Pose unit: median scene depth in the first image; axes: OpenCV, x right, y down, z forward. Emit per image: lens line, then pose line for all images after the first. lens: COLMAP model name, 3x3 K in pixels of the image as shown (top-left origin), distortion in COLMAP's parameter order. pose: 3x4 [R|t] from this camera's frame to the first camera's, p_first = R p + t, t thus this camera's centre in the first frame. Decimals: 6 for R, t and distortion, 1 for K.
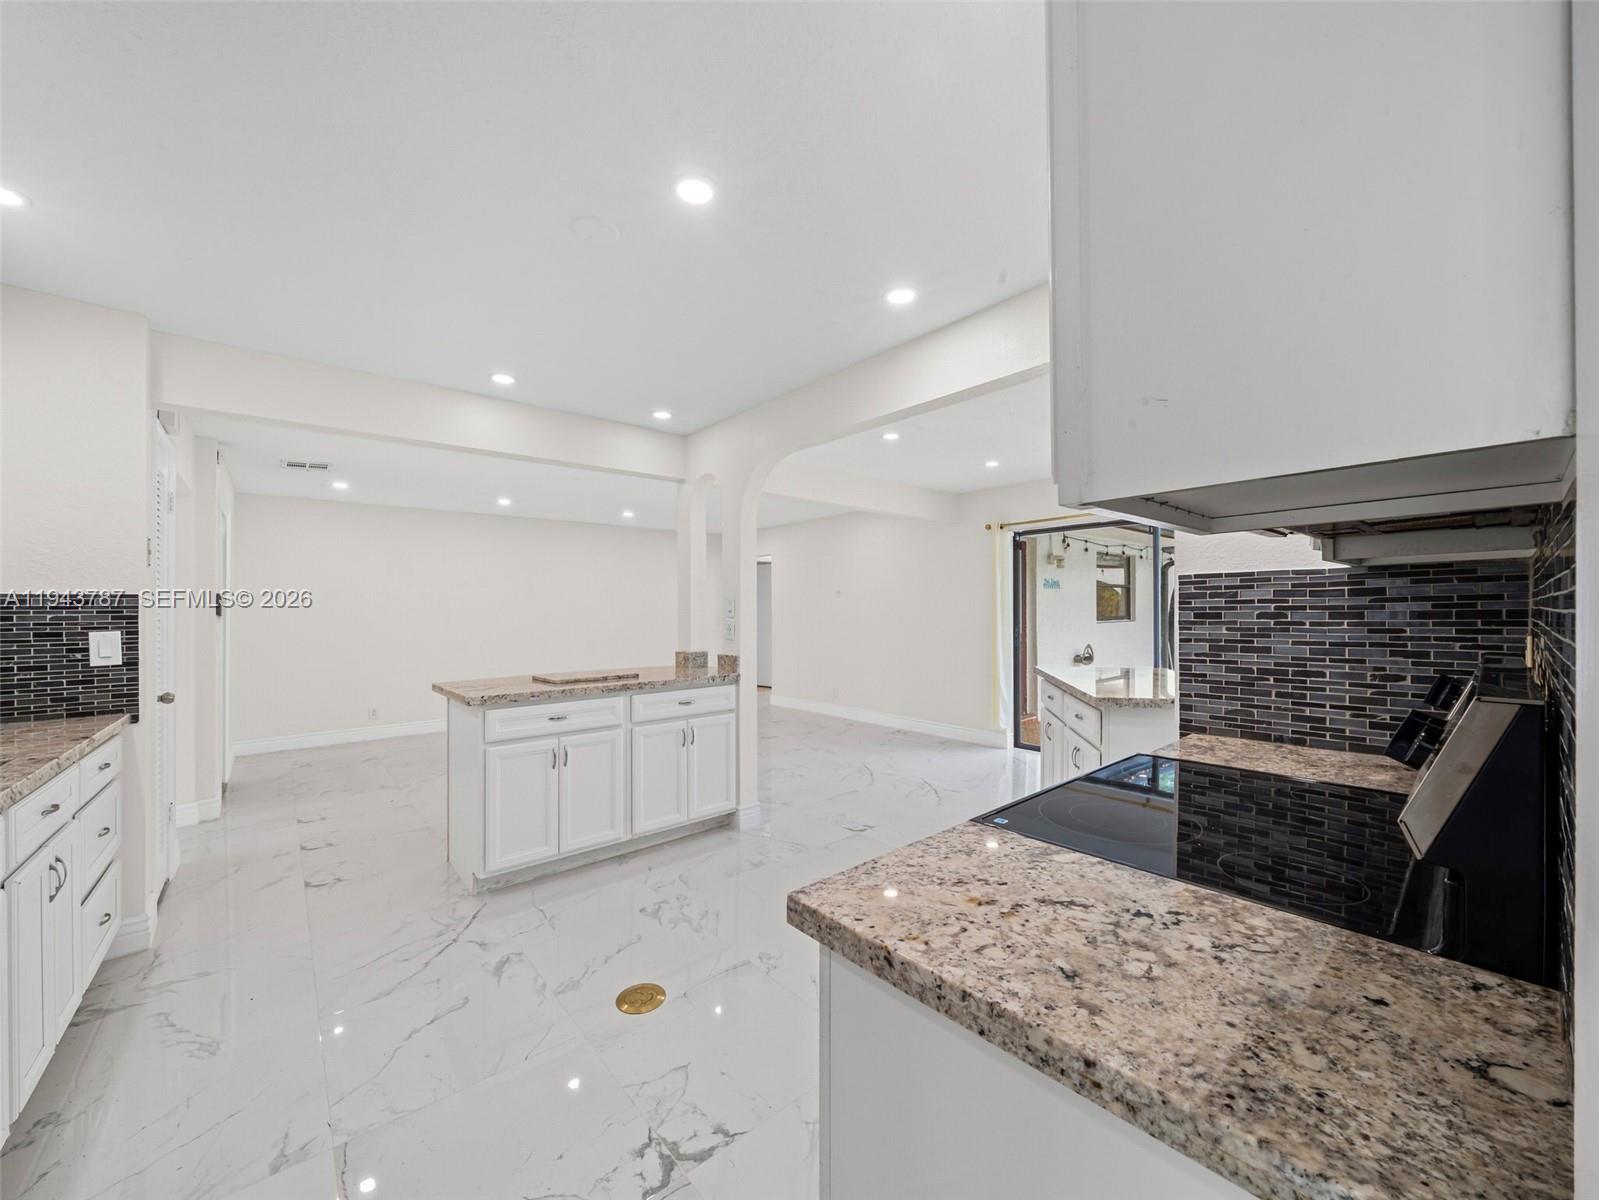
lens RADIAL K [[614.8, 0, 809.0], [0, 614.8, 601.6], [0, 0, 1]] dist [-0.006207, 0.000360]
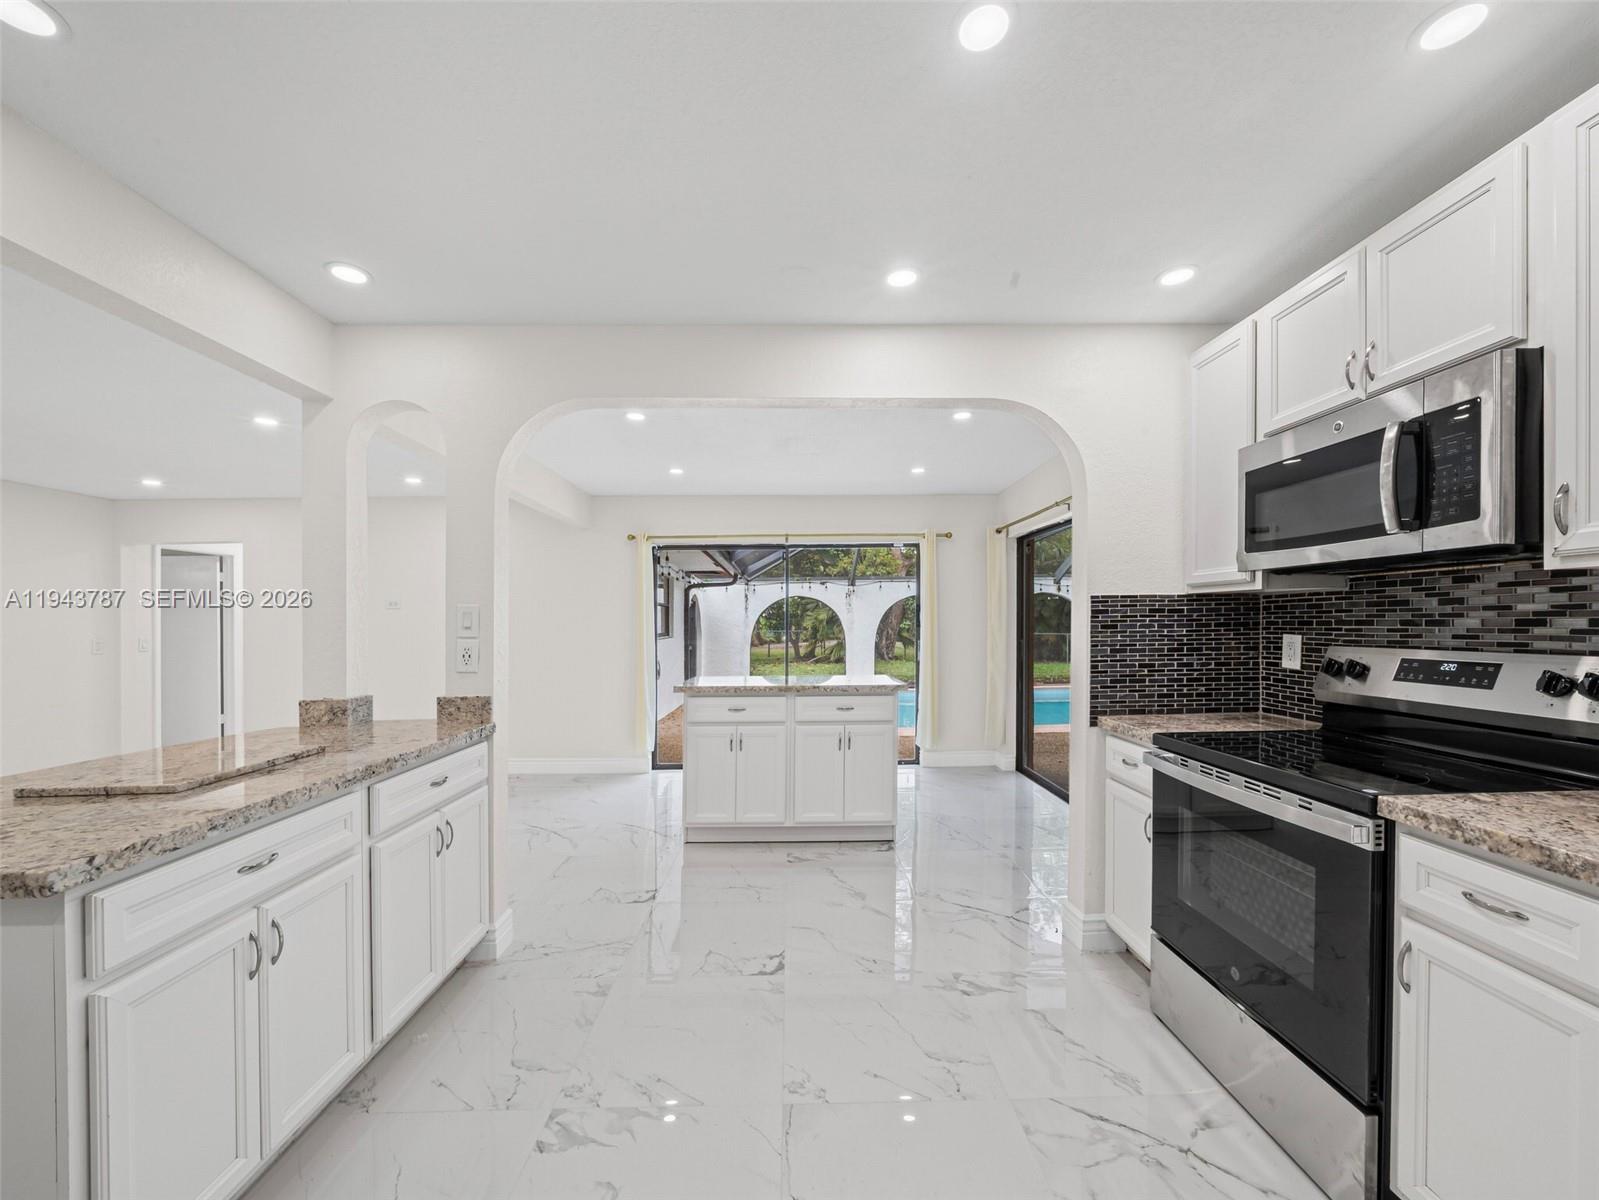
lens RADIAL K [[614.8, 0, 803.8], [0, 614.8, 626.4], [0, 0, 1]] dist [-0.006207, 0.000360]
pose [[0.638837, -0.002161, 0.769339, -0.404301], [-0.004769, 0.999966, 0.006769, 0.008278], [-0.769327, -0.007993, 0.638805, 0.330354]]
